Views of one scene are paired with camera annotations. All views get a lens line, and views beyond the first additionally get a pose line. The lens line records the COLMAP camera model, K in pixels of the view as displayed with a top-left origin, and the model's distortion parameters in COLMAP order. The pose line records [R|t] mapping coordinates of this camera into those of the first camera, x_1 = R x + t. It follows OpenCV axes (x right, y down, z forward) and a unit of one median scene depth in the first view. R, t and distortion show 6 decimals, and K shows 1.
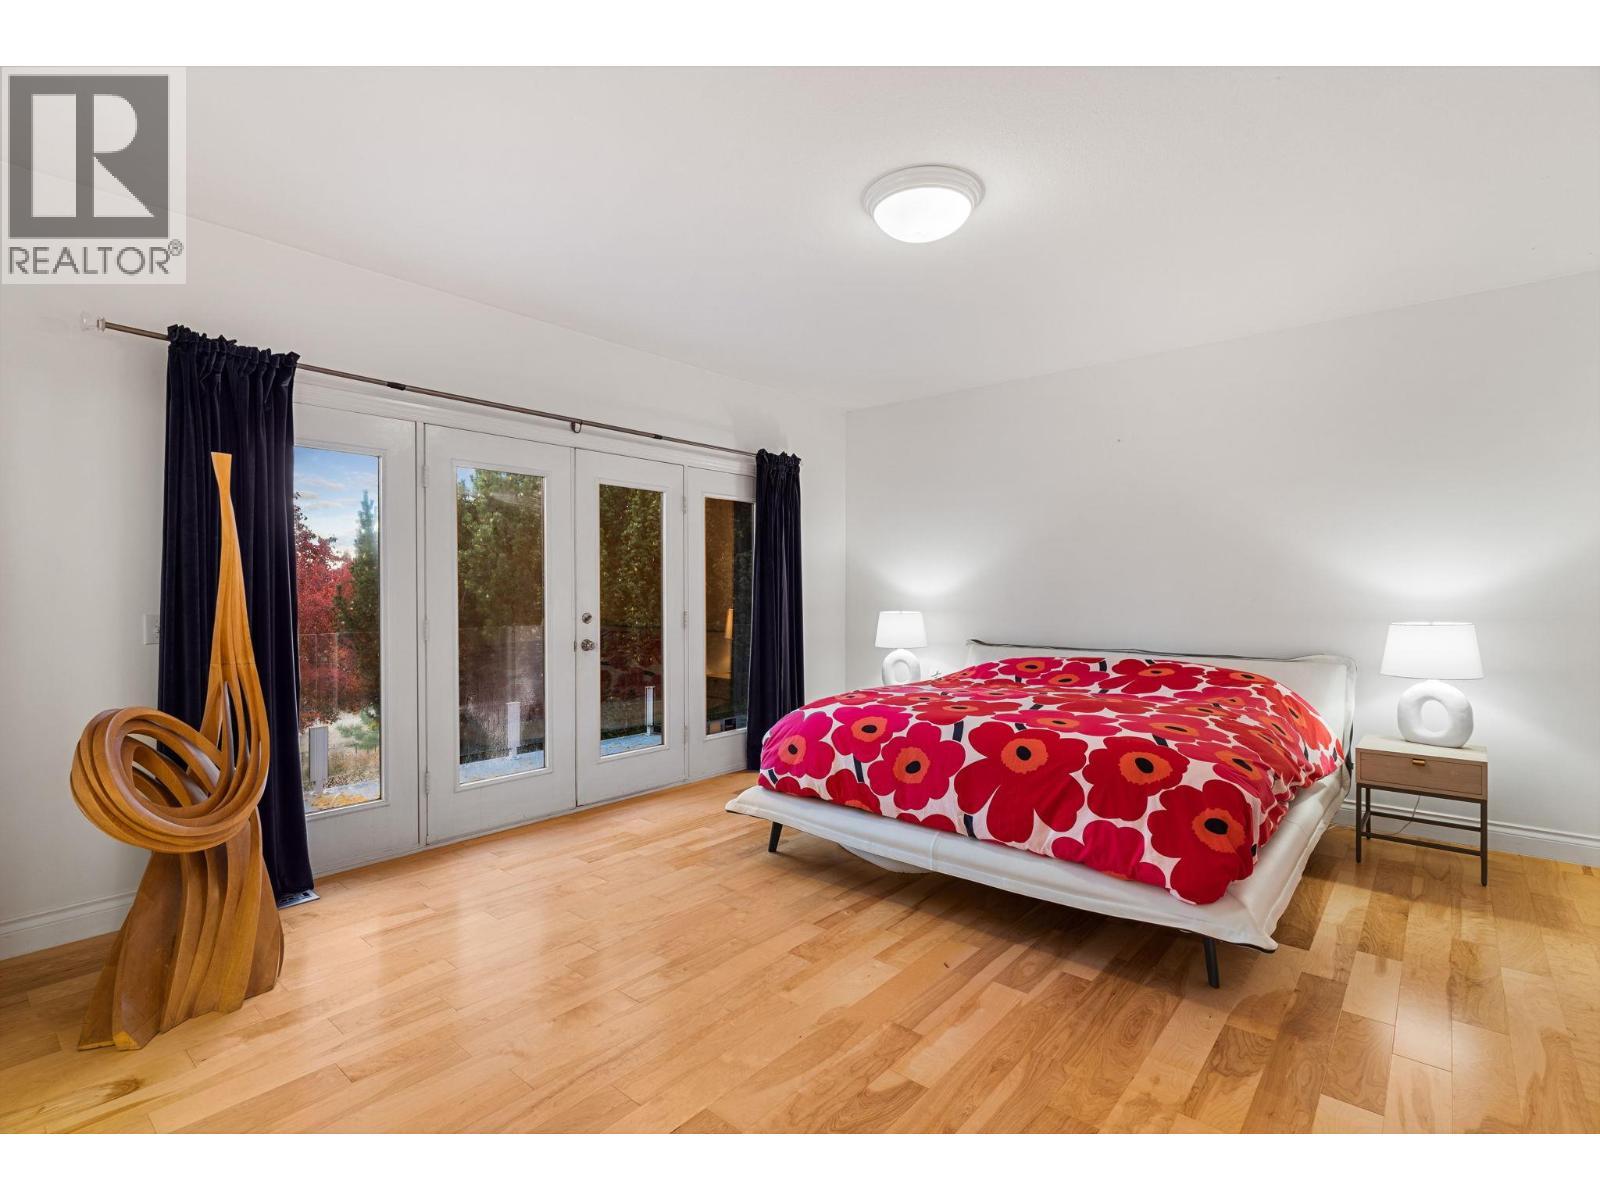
lens RADIAL K [[764.3, 0, 803.7], [0, 764.3, 599.8], [0, 0, 1]] dist [-0.000349, -0.000308]
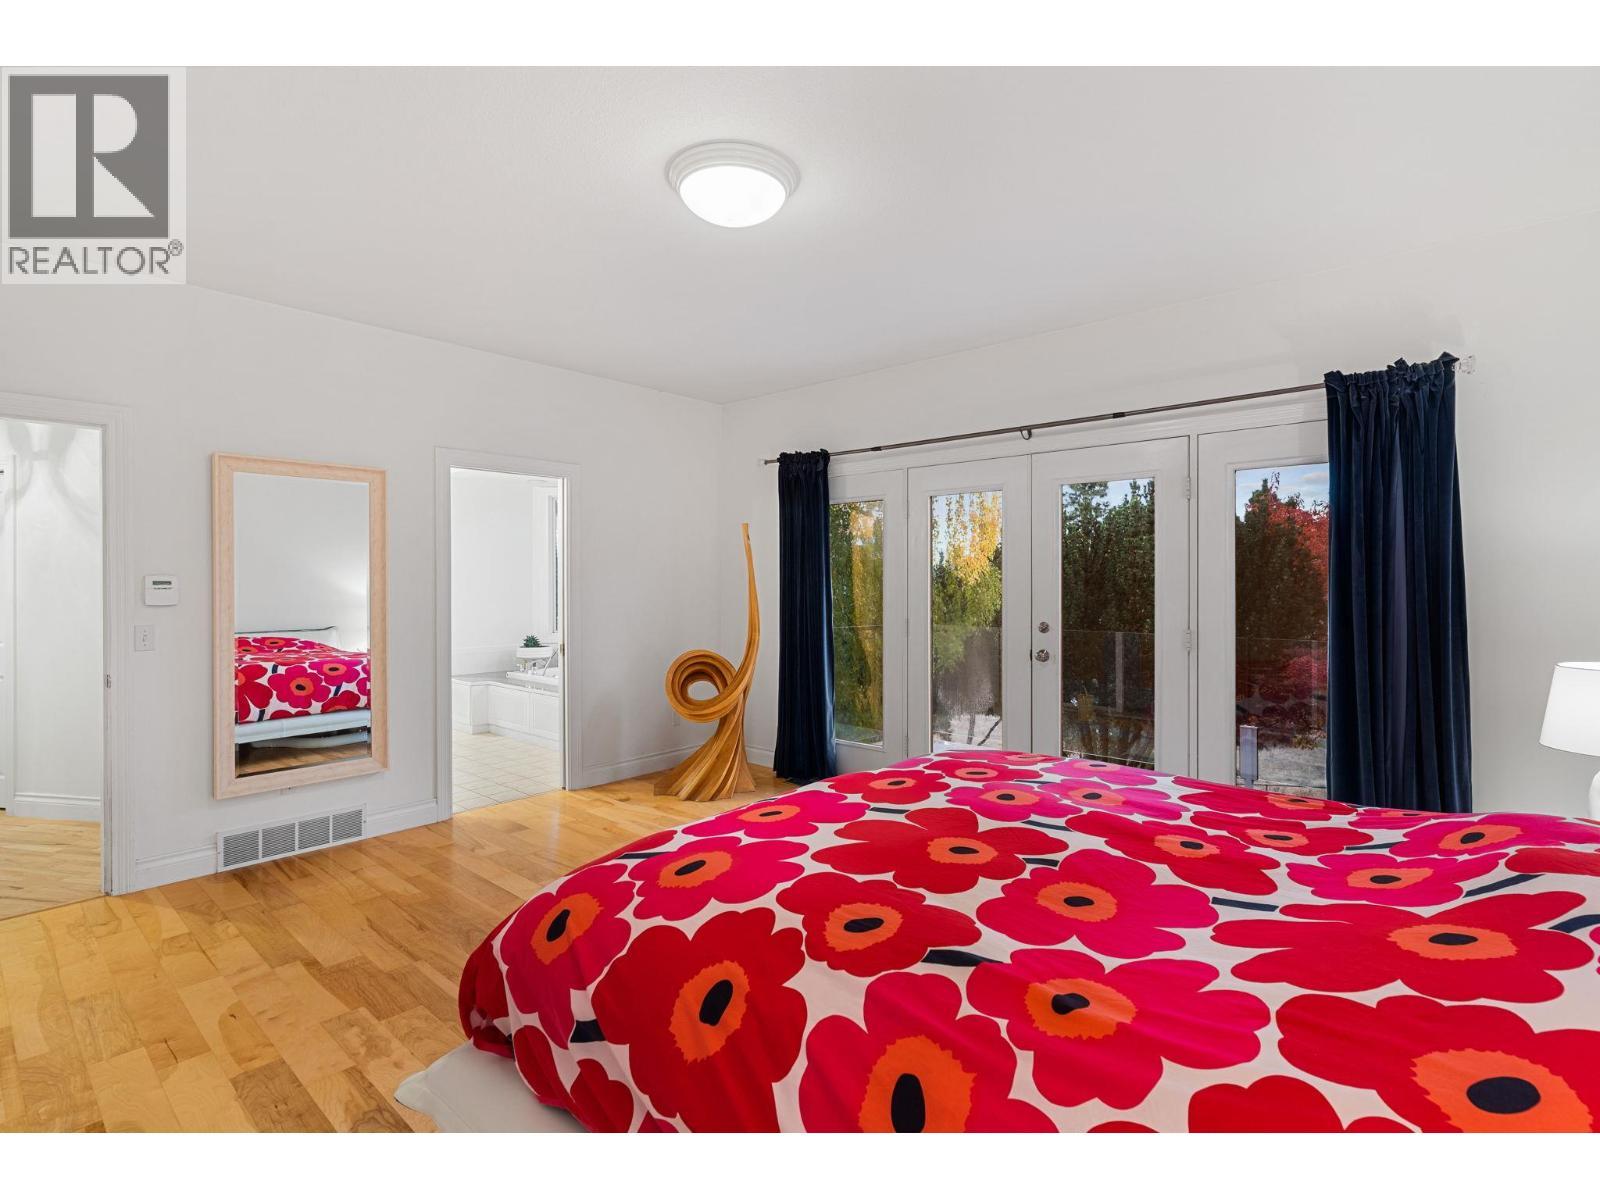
lens RADIAL K [[764.3, 0, 803.7], [0, 764.3, 599.8], [0, 0, 1]] dist [-0.000349, -0.000308]
pose [[-0.020349, 0.024675, -0.999488, 0.691286], [-0.010694, 0.999633, 0.024896, -0.032462], [0.999736, 0.011195, -0.020078, 0.722135]]
